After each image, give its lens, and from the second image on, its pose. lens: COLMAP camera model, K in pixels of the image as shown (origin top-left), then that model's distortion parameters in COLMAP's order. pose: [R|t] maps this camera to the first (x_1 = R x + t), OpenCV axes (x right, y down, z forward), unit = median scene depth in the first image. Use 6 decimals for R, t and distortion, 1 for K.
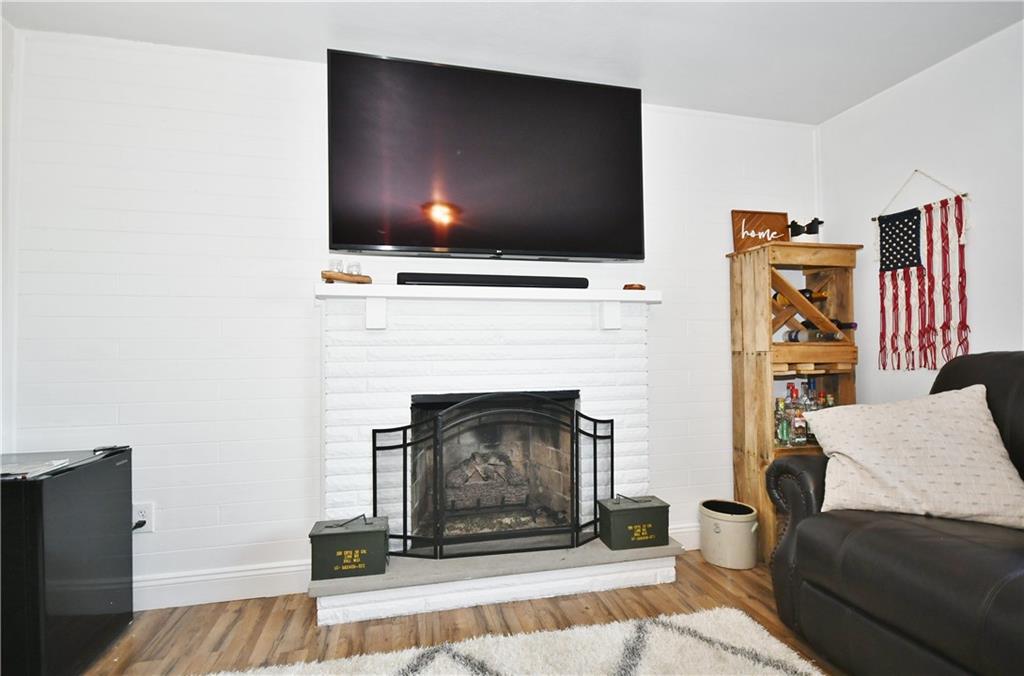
lens RADIAL K [[474.7, 0, 508.4], [0, 474.7, 342.4], [0, 0, 1]] dist [0.000756, -0.000091]
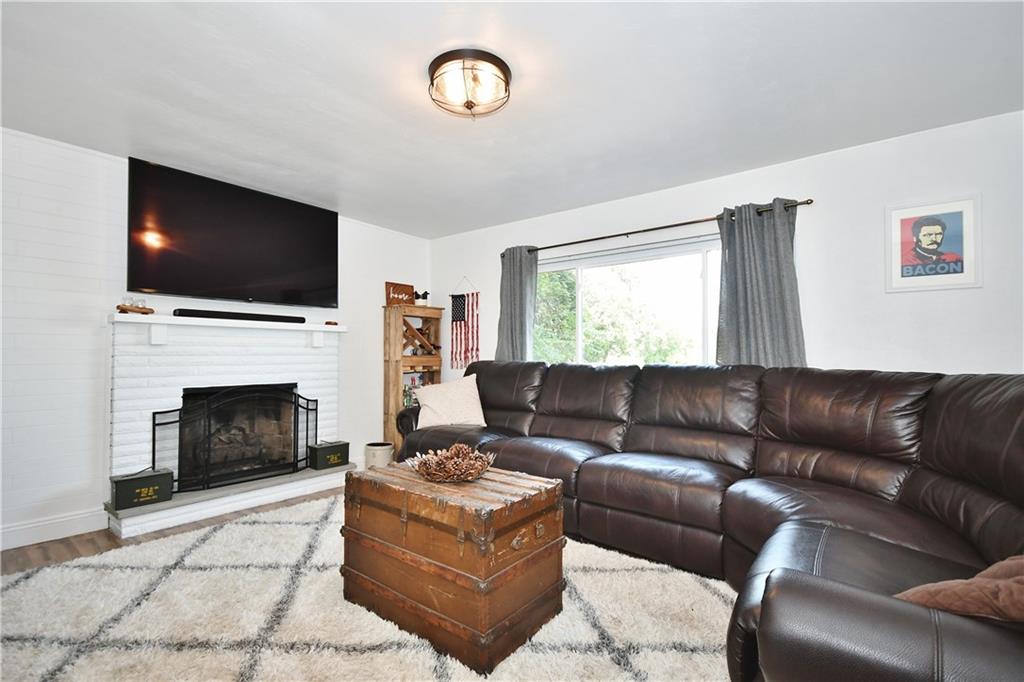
lens RADIAL K [[486.6, 0, 506.3], [0, 486.6, 343.7], [0, 0, 1]] dist [-0.001925, -0.000208]
pose [[0.792050, 0.021837, 0.610065, -0.332935], [-0.013691, 0.999744, -0.018011, -0.017958], [-0.610302, 0.005913, 0.792147, -0.855434]]
